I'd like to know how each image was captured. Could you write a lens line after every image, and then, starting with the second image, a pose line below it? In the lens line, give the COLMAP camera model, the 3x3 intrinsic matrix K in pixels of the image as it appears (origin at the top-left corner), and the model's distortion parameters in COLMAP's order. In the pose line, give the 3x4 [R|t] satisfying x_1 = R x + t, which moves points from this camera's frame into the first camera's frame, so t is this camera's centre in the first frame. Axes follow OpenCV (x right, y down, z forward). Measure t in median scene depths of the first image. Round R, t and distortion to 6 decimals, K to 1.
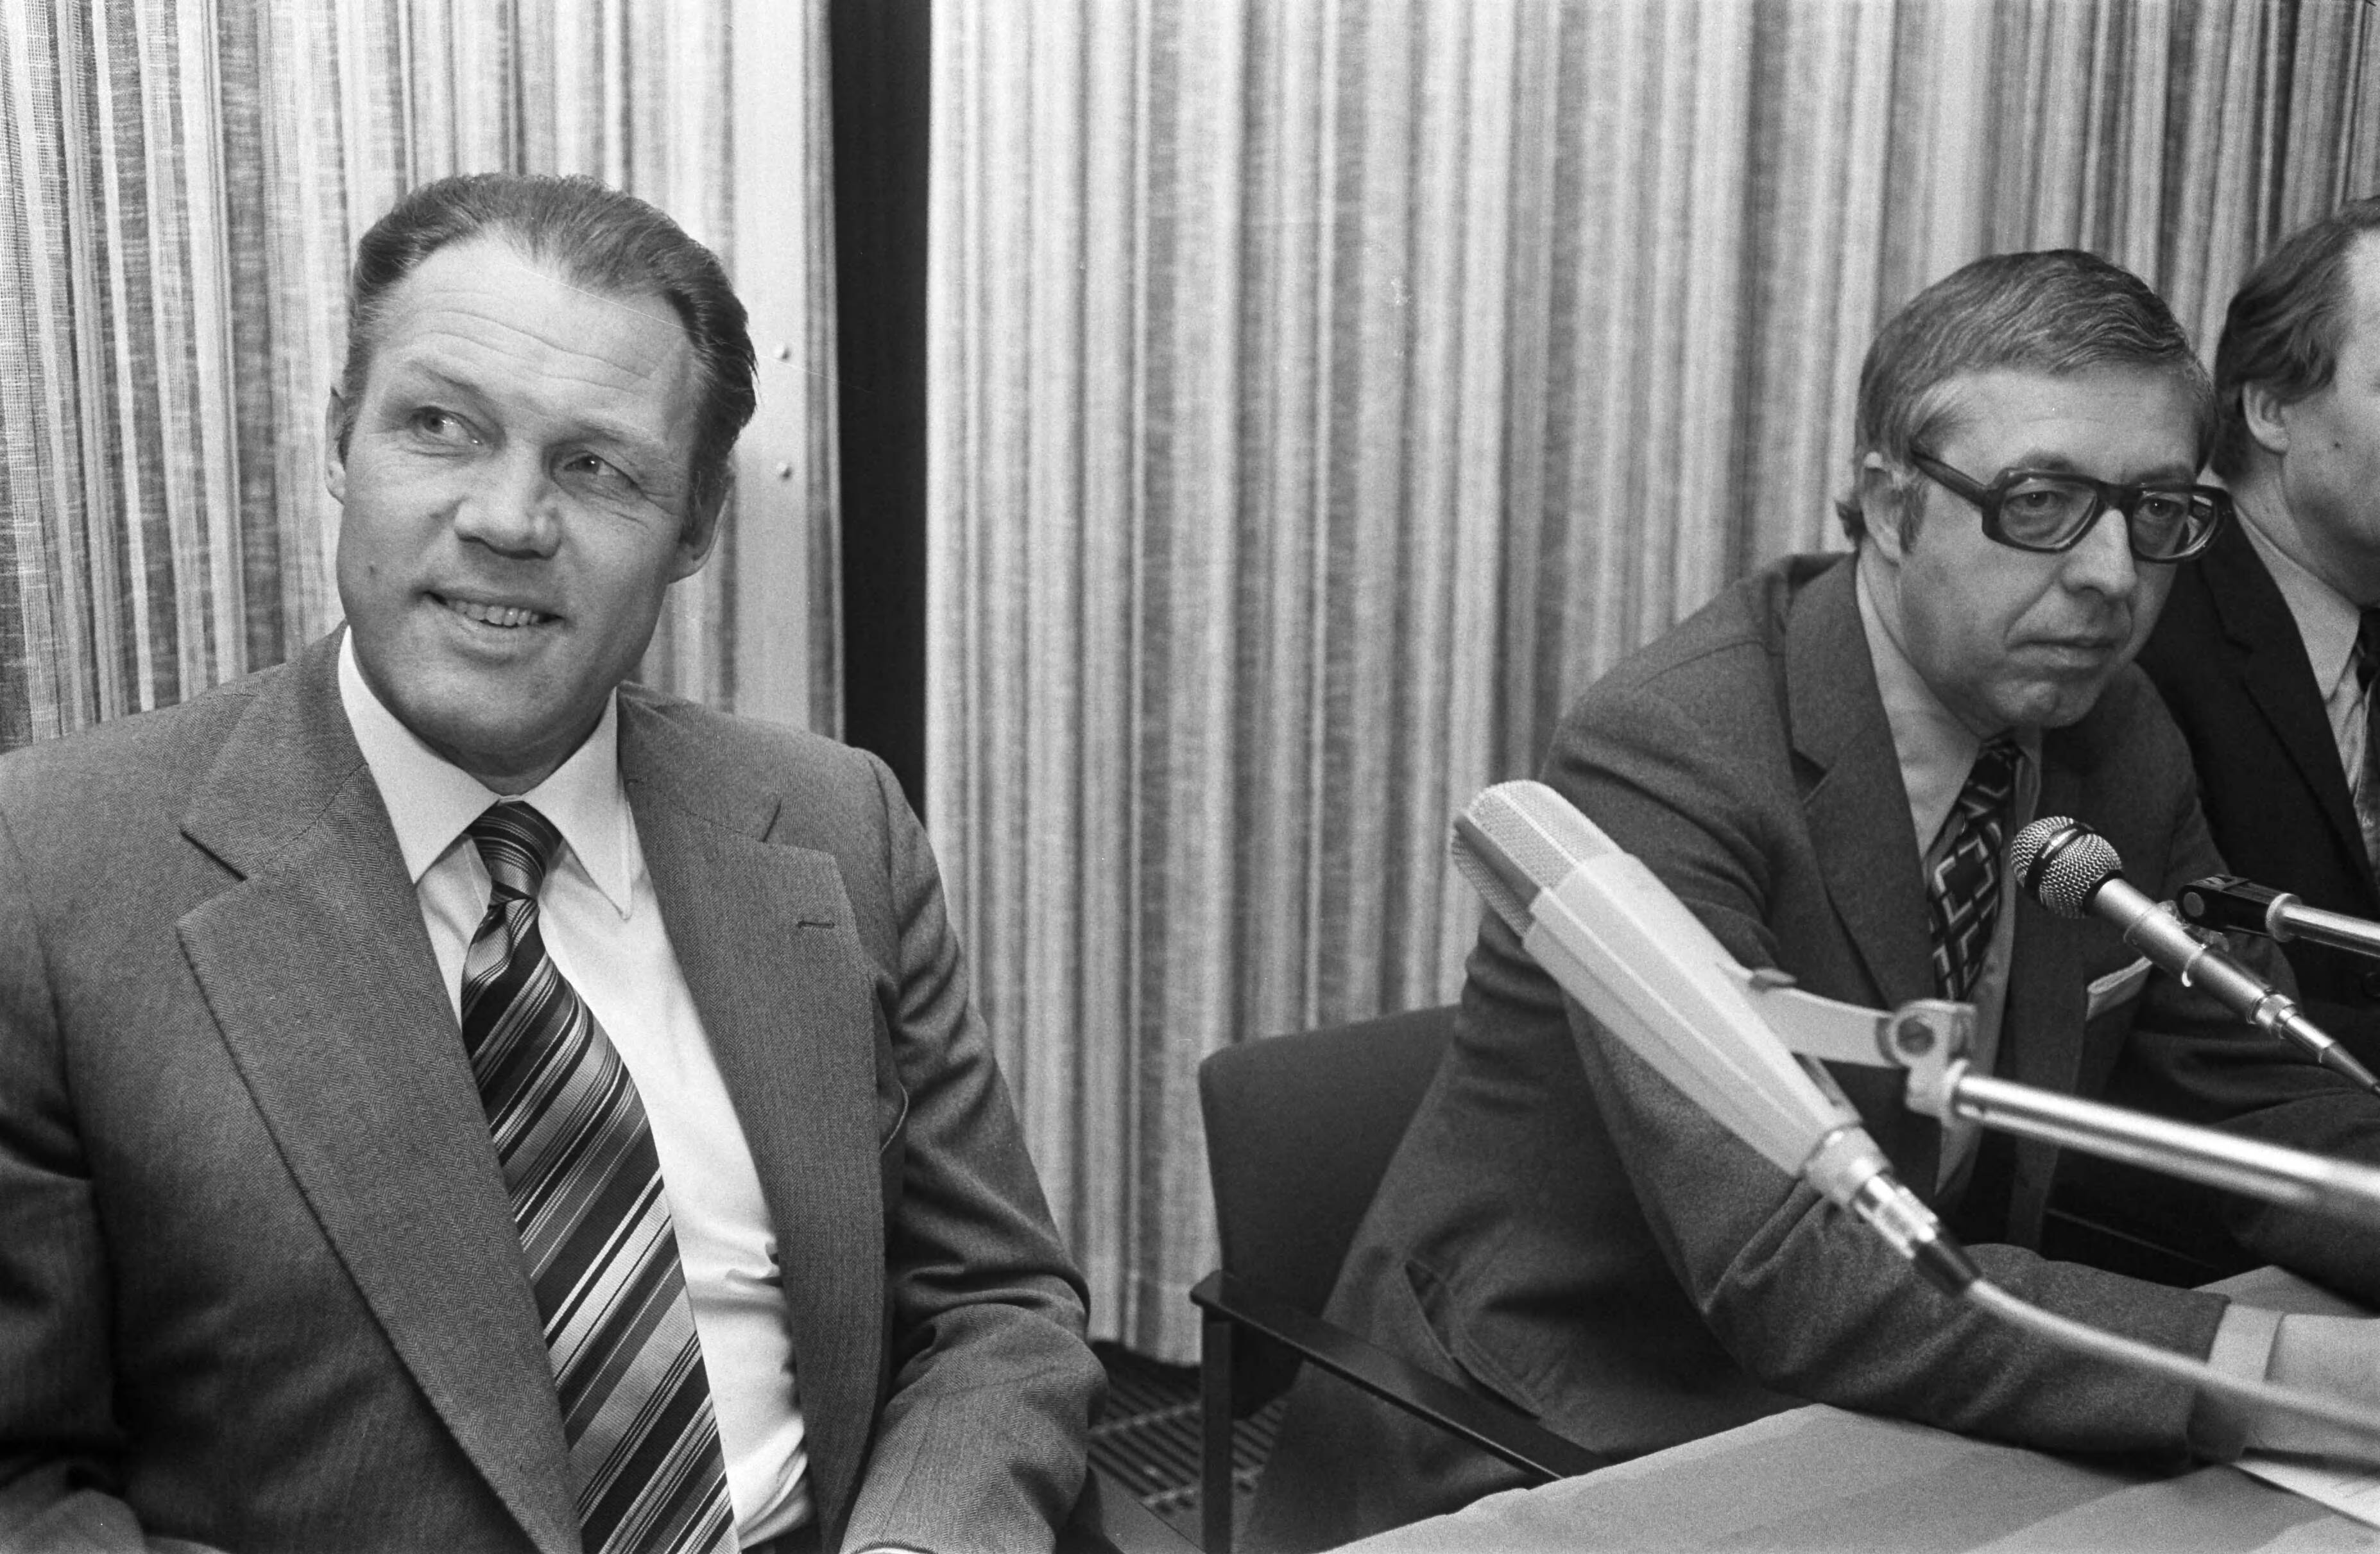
lens RADIAL K [[2537.2, 0, 1250.4], [0, 2537.2, 776.2], [0, 0, 1]] dist [-0.052951, 0.180967]
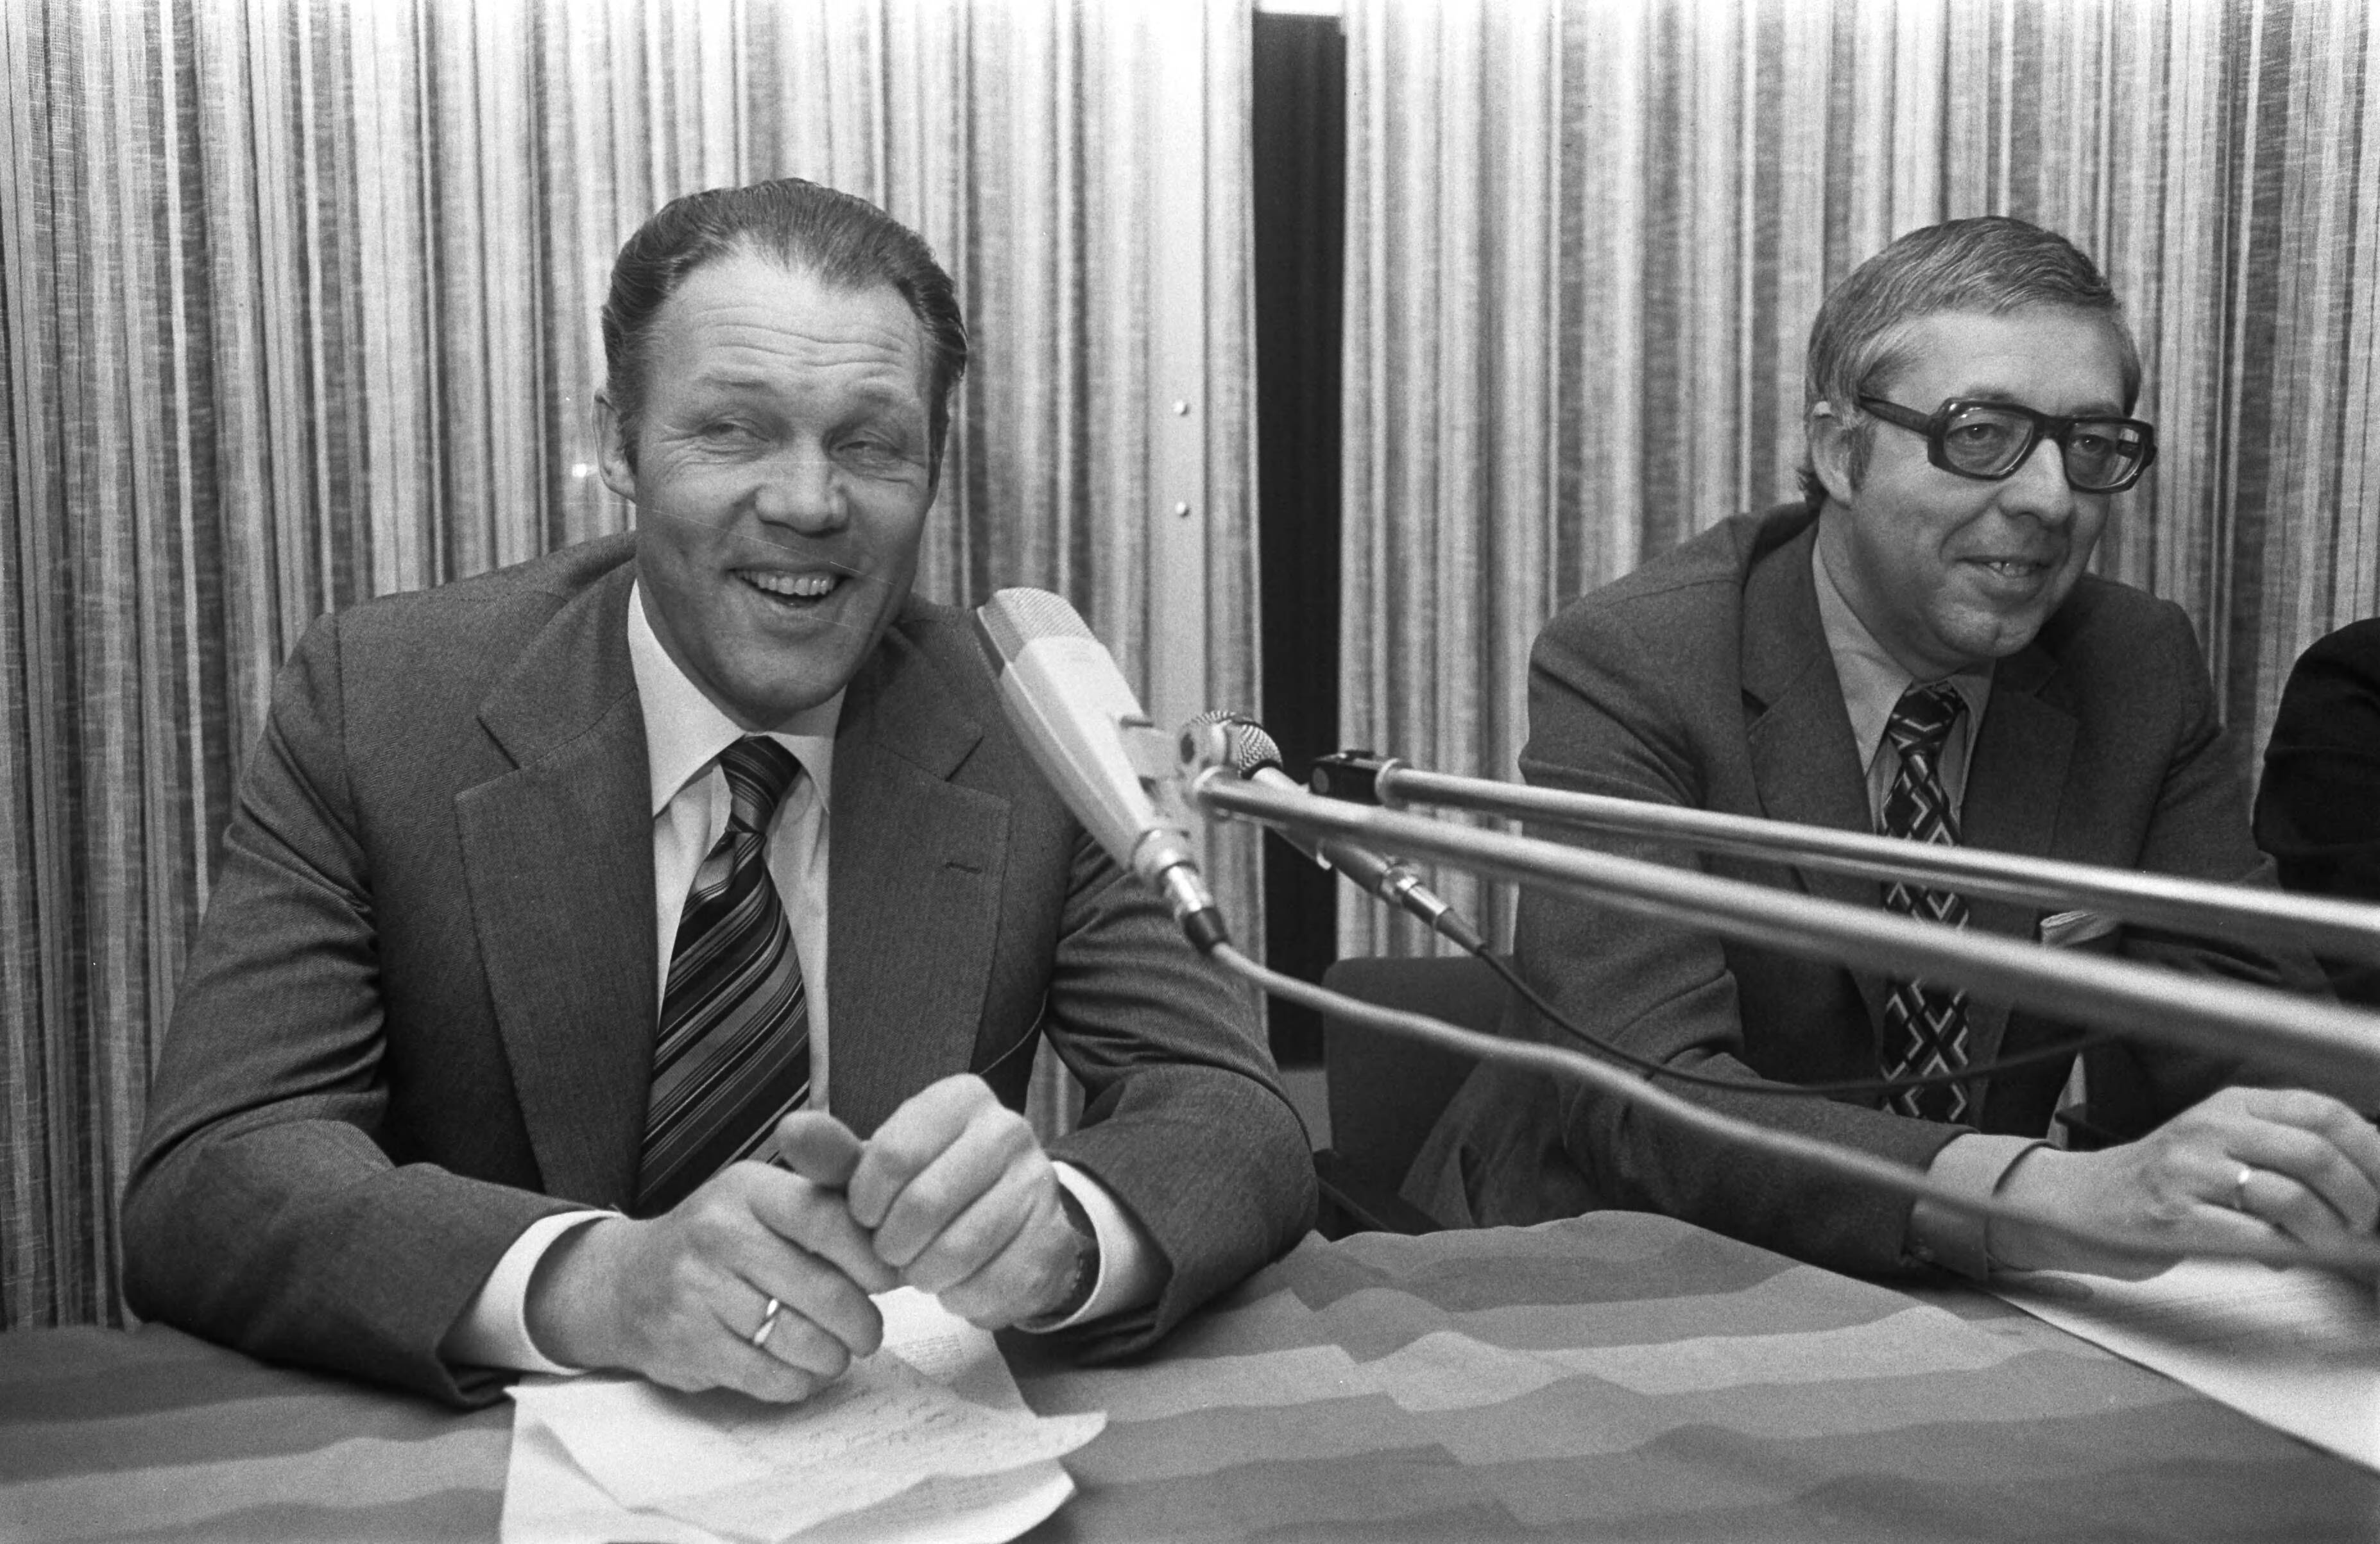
lens RADIAL K [[2536.9, 0, 1250.4], [0, 2536.9, 771.2], [0, 0, 1]] dist [-0.052951, 0.180967]
pose [[0.929094, 0.004466, -0.369818, 0.240625], [-0.029653, 0.997607, -0.062451, 0.061198], [0.368654, 0.068989, 0.927003, -0.046417]]
